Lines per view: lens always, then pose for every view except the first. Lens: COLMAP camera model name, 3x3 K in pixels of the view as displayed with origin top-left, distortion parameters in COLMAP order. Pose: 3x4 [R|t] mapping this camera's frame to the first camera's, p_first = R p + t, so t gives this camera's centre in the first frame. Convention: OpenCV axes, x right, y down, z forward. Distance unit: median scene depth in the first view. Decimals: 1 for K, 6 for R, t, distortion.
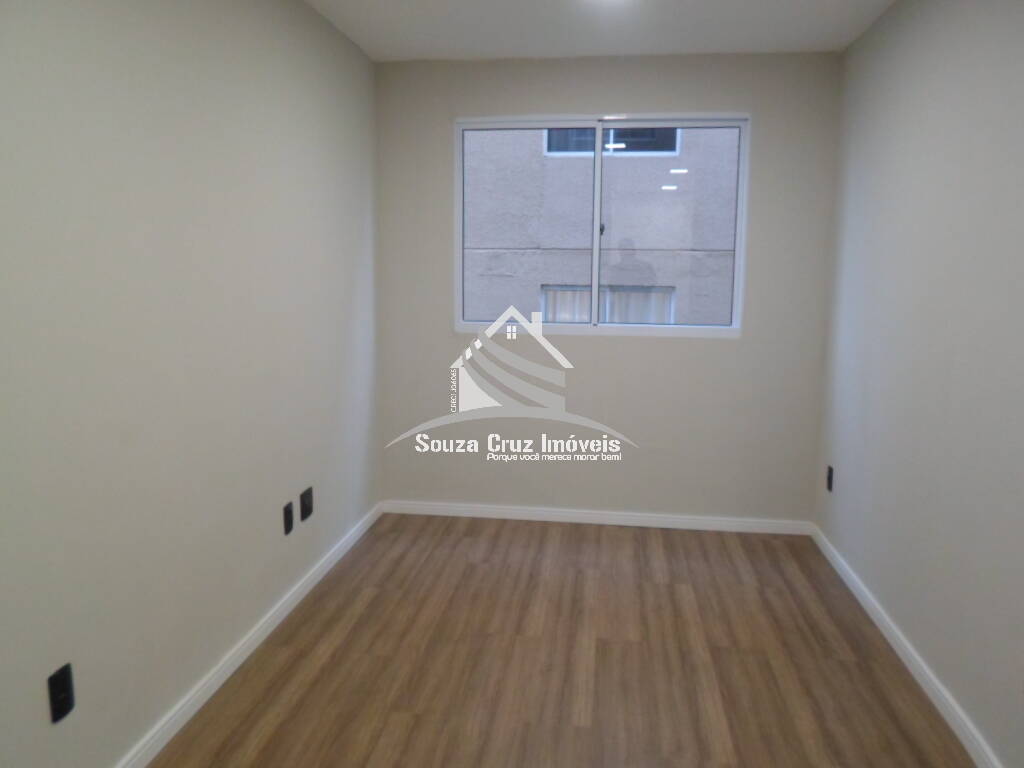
lens RADIAL K [[786.3, 0, 508.7], [0, 786.3, 374.6], [0, 0, 1]] dist [-0.004311, -0.011371]
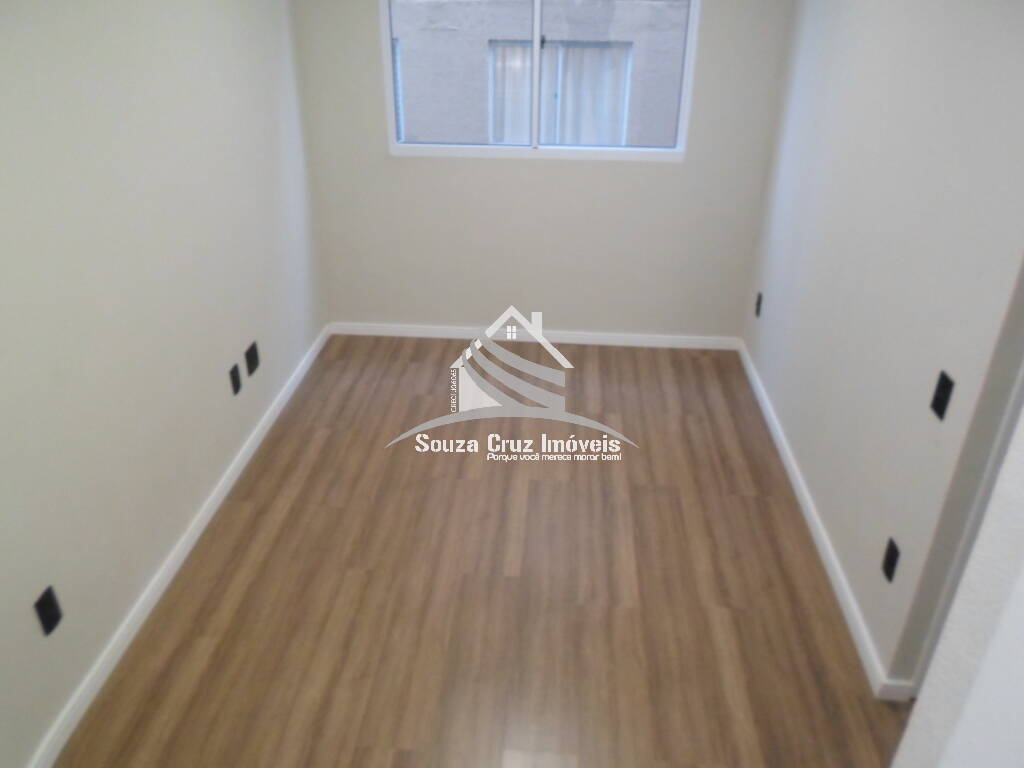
lens RADIAL K [[784.0, 0, 508.1], [0, 784.0, 374.5], [0, 0, 1]] dist [-0.015199, -0.004771]
pose [[0.998584, -0.029188, 0.044477, 0.030659], [0.012173, 0.939234, 0.343061, -0.158693], [-0.051788, -0.342034, 0.938259, 0.009764]]
